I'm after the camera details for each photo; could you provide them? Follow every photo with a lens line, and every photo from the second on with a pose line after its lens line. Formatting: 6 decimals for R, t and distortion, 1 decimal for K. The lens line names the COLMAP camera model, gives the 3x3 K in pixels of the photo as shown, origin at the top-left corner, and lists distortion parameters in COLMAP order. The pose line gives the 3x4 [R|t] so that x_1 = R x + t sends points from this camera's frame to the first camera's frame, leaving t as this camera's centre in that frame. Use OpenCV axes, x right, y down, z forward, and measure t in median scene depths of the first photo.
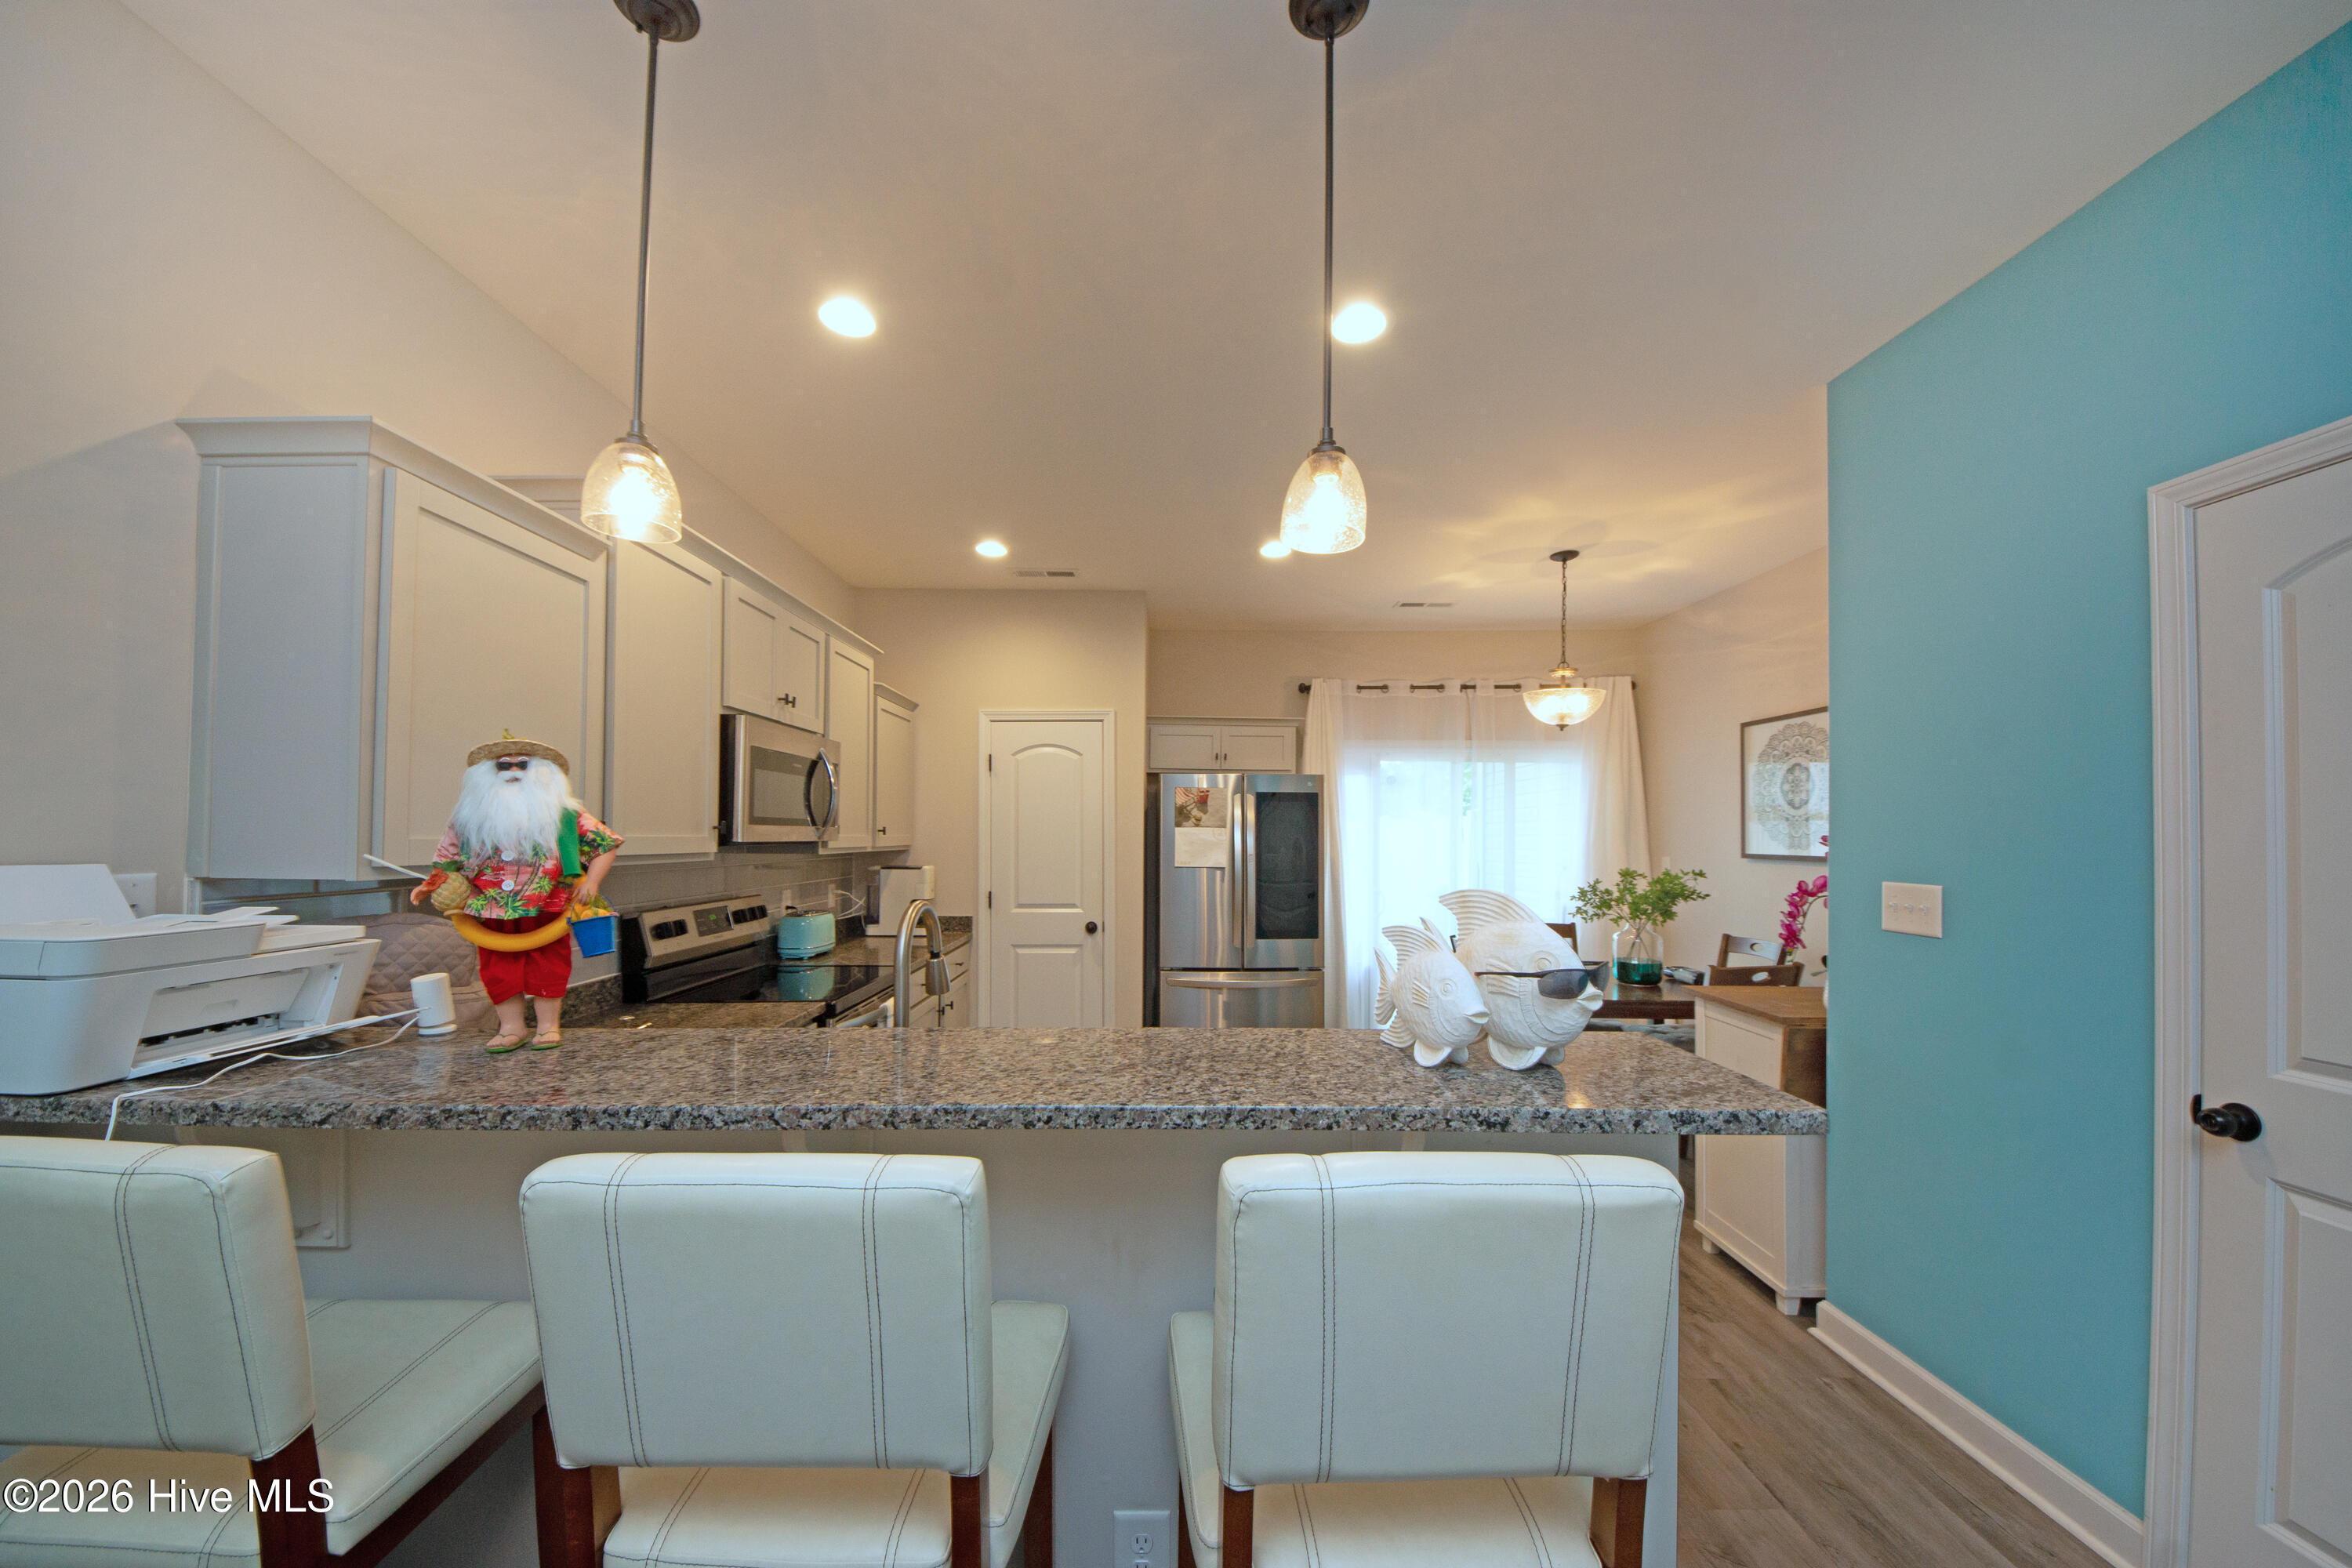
lens RADIAL K [[831.1, 0, 1167.4], [0, 831.1, 821.4], [0, 0, 1]] dist [0.037345, -0.023634]
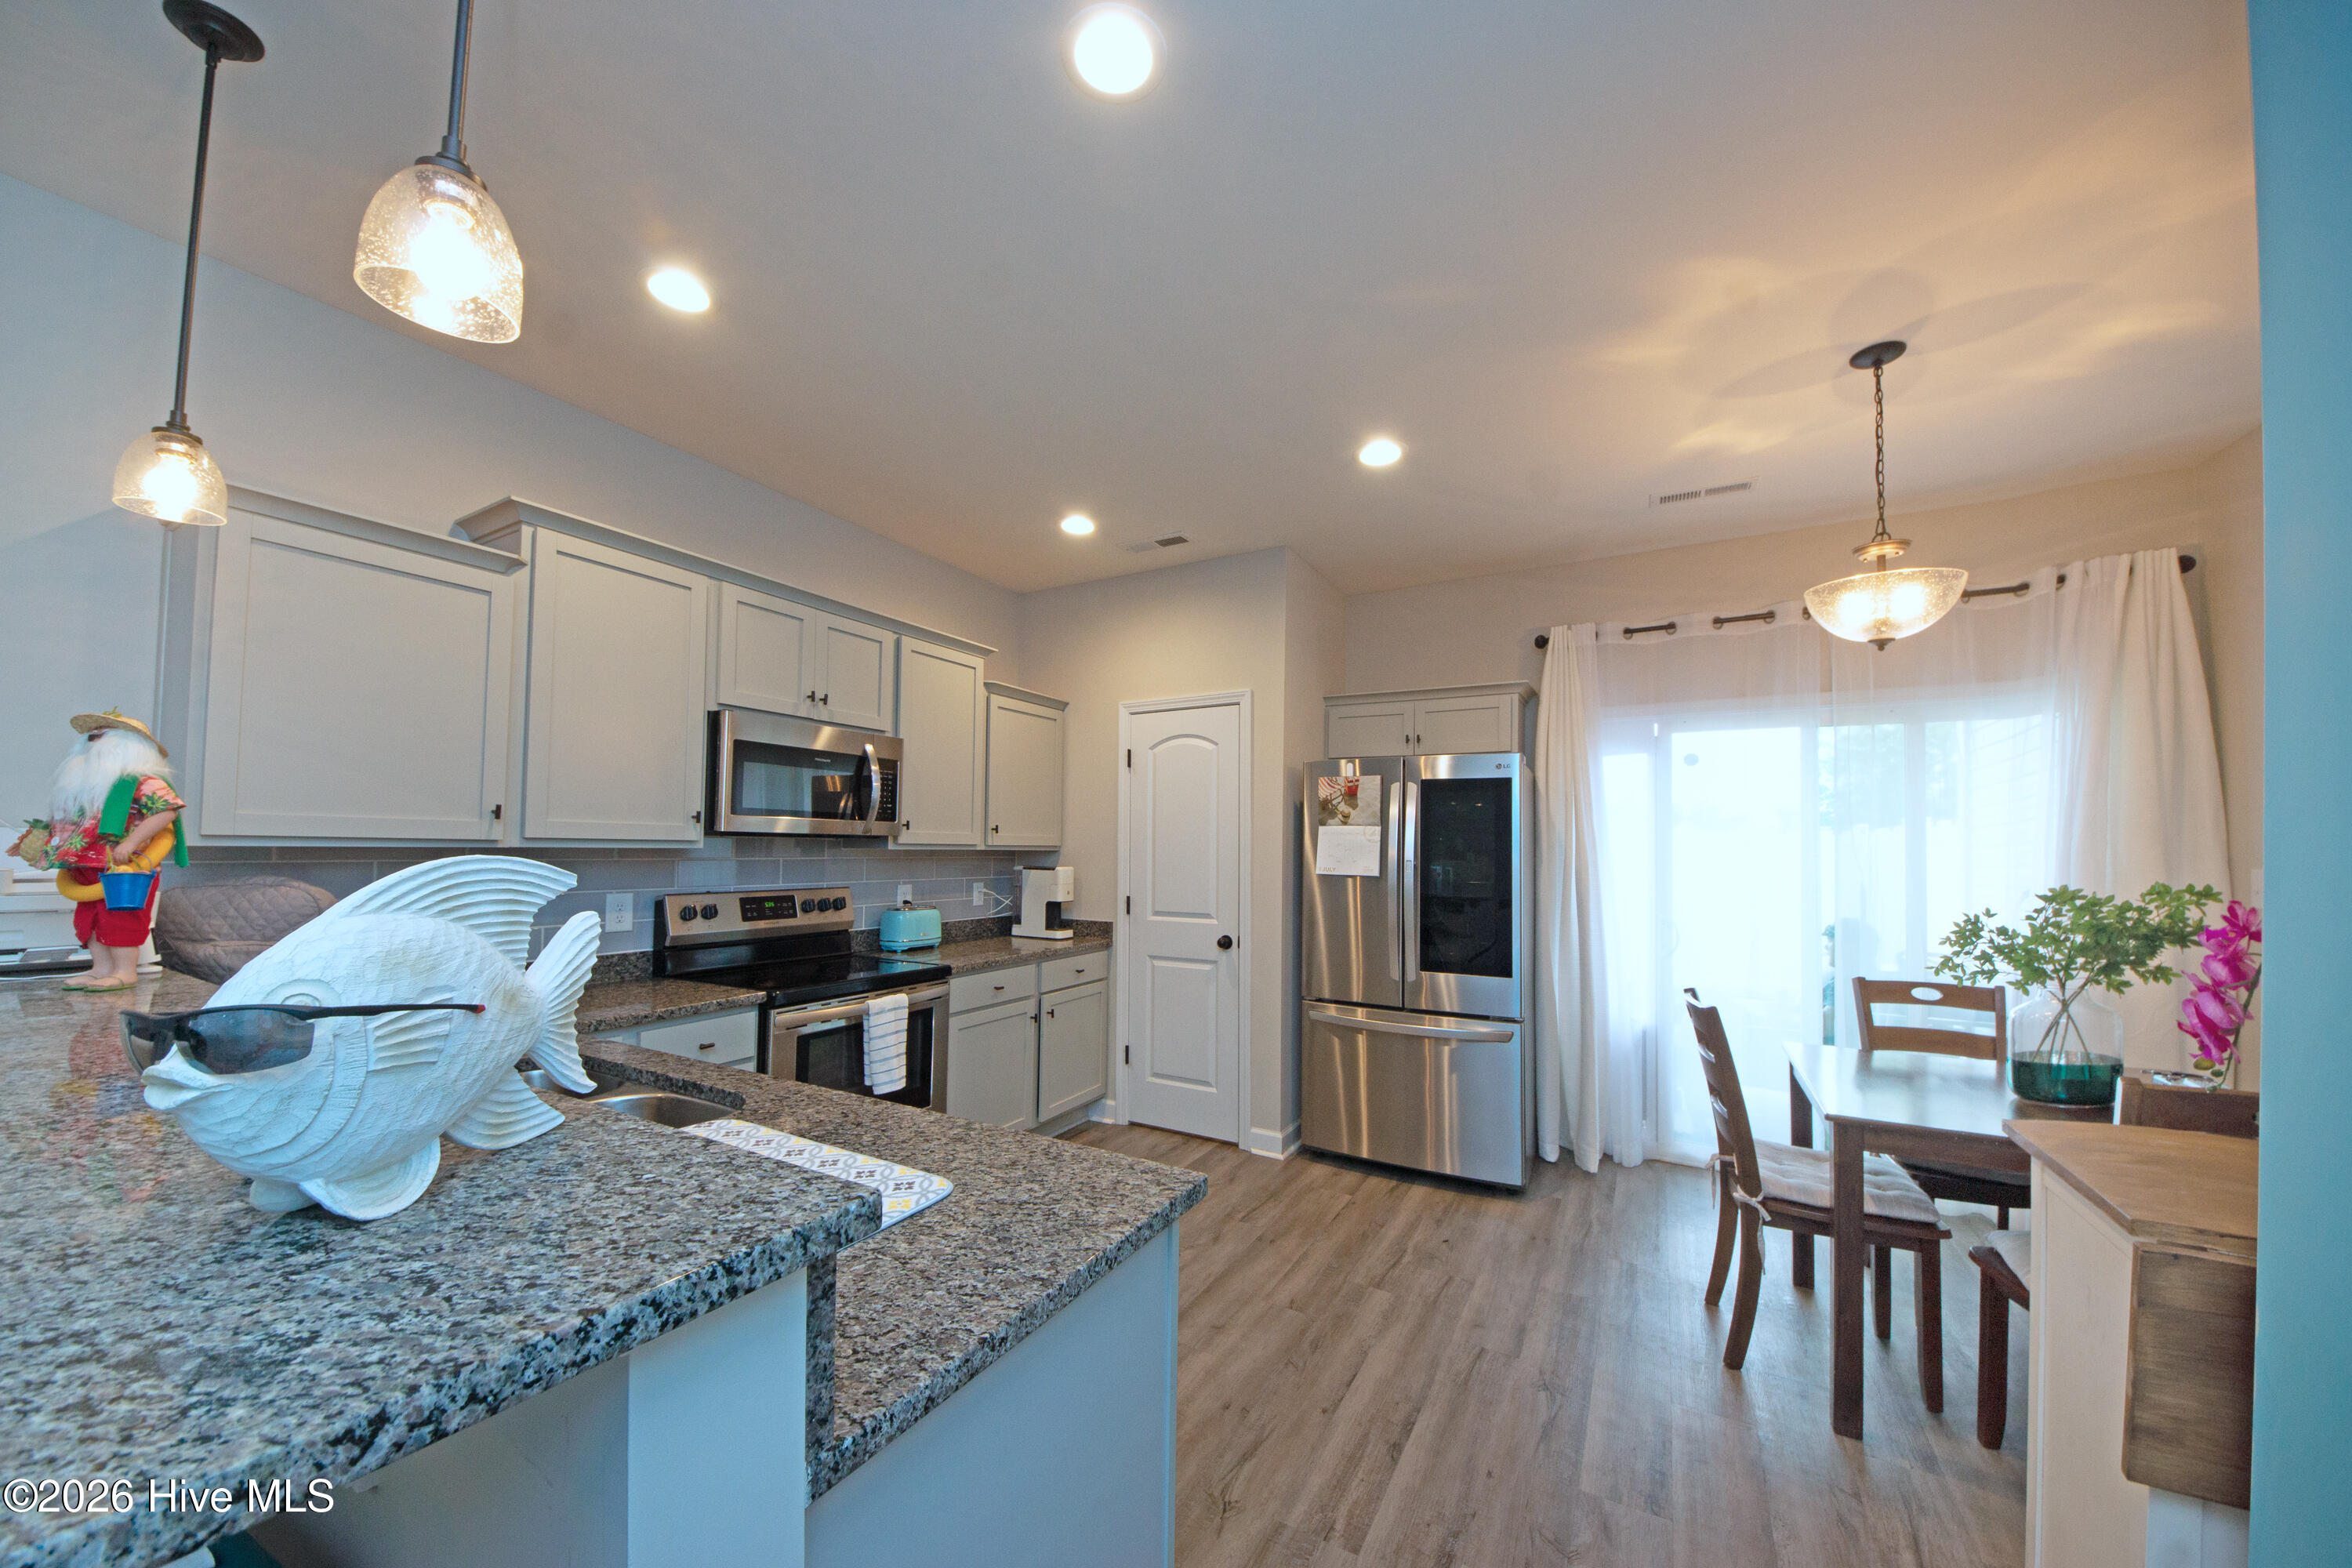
lens RADIAL K [[831.1, 0, 1167.4], [0, 831.1, 821.4], [0, 0, 1]] dist [0.037345, -0.023634]
pose [[0.867686, -0.011030, -0.496990, 0.311795], [0.000458, 0.999771, -0.021390, 0.022084], [0.497113, 0.018332, 0.867492, 0.231633]]
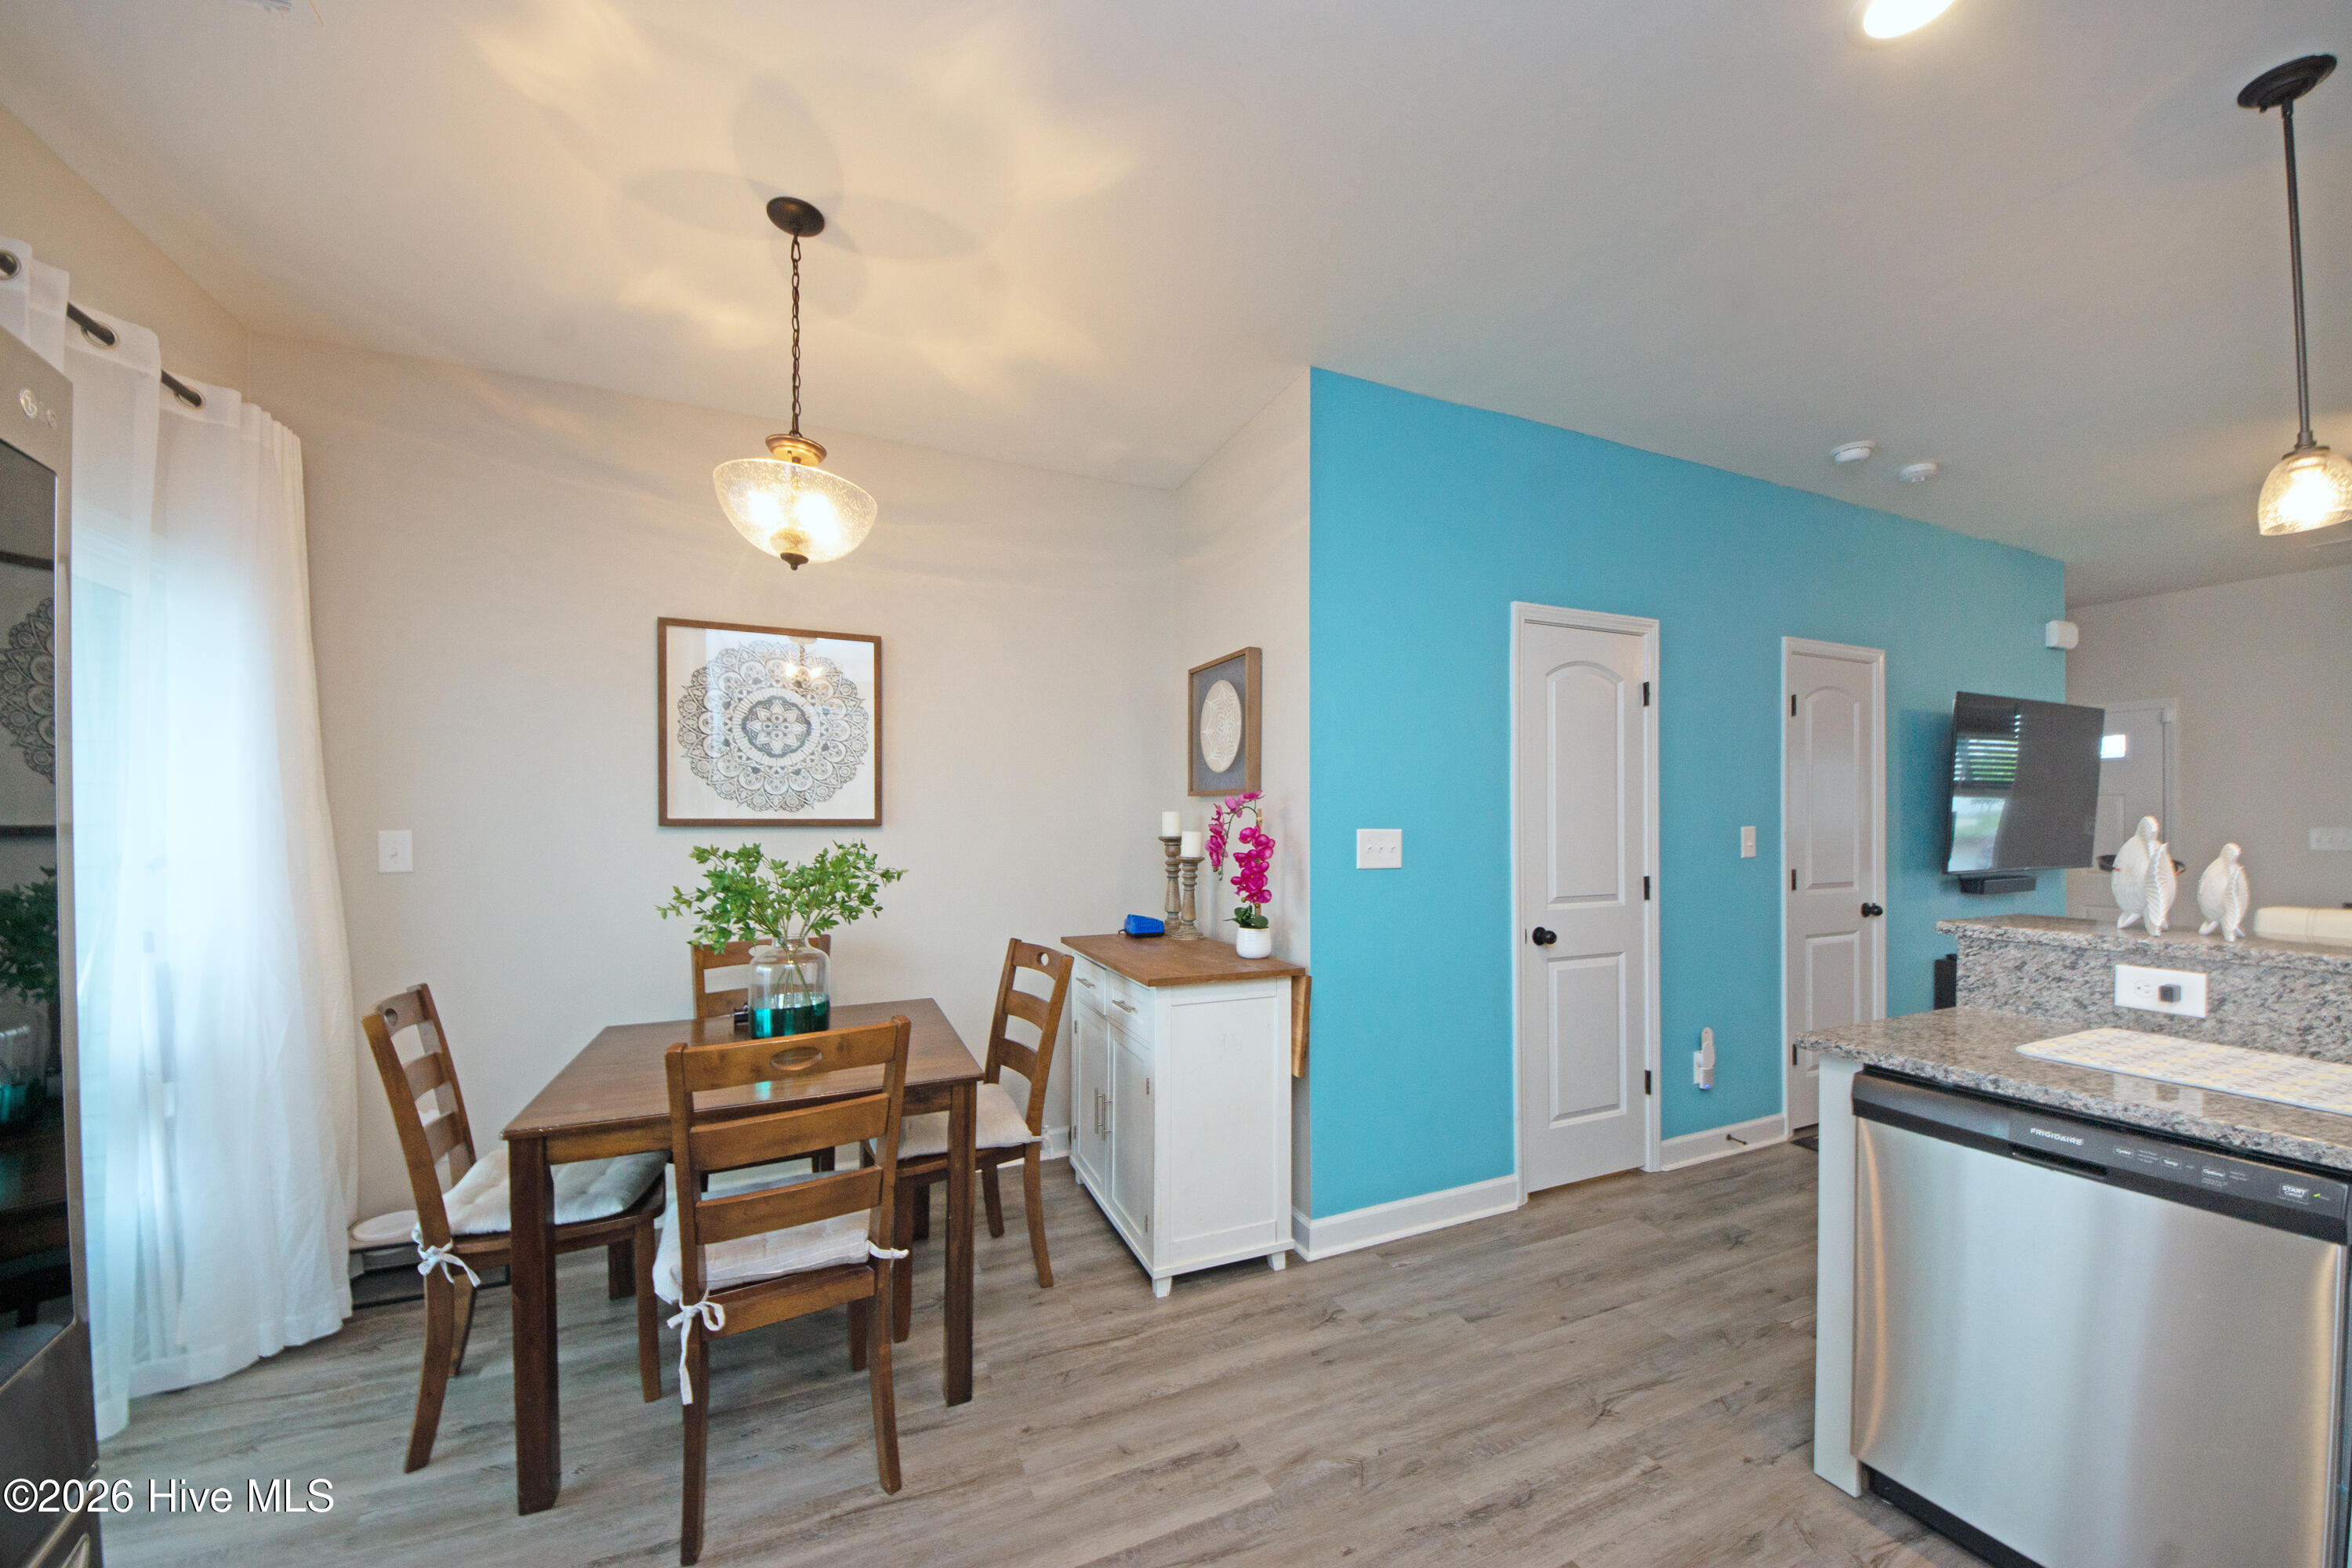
lens RADIAL K [[835.9, 0, 1171.6], [0, 835.9, 824.6], [0, 0, 1]] dist [0.021426, -0.014156]
pose [[-0.405775, -0.009260, 0.913926, -0.071962], [-0.016573, 0.999859, 0.002772, 0.035622], [-0.913823, -0.014022, -0.405872, 0.940258]]
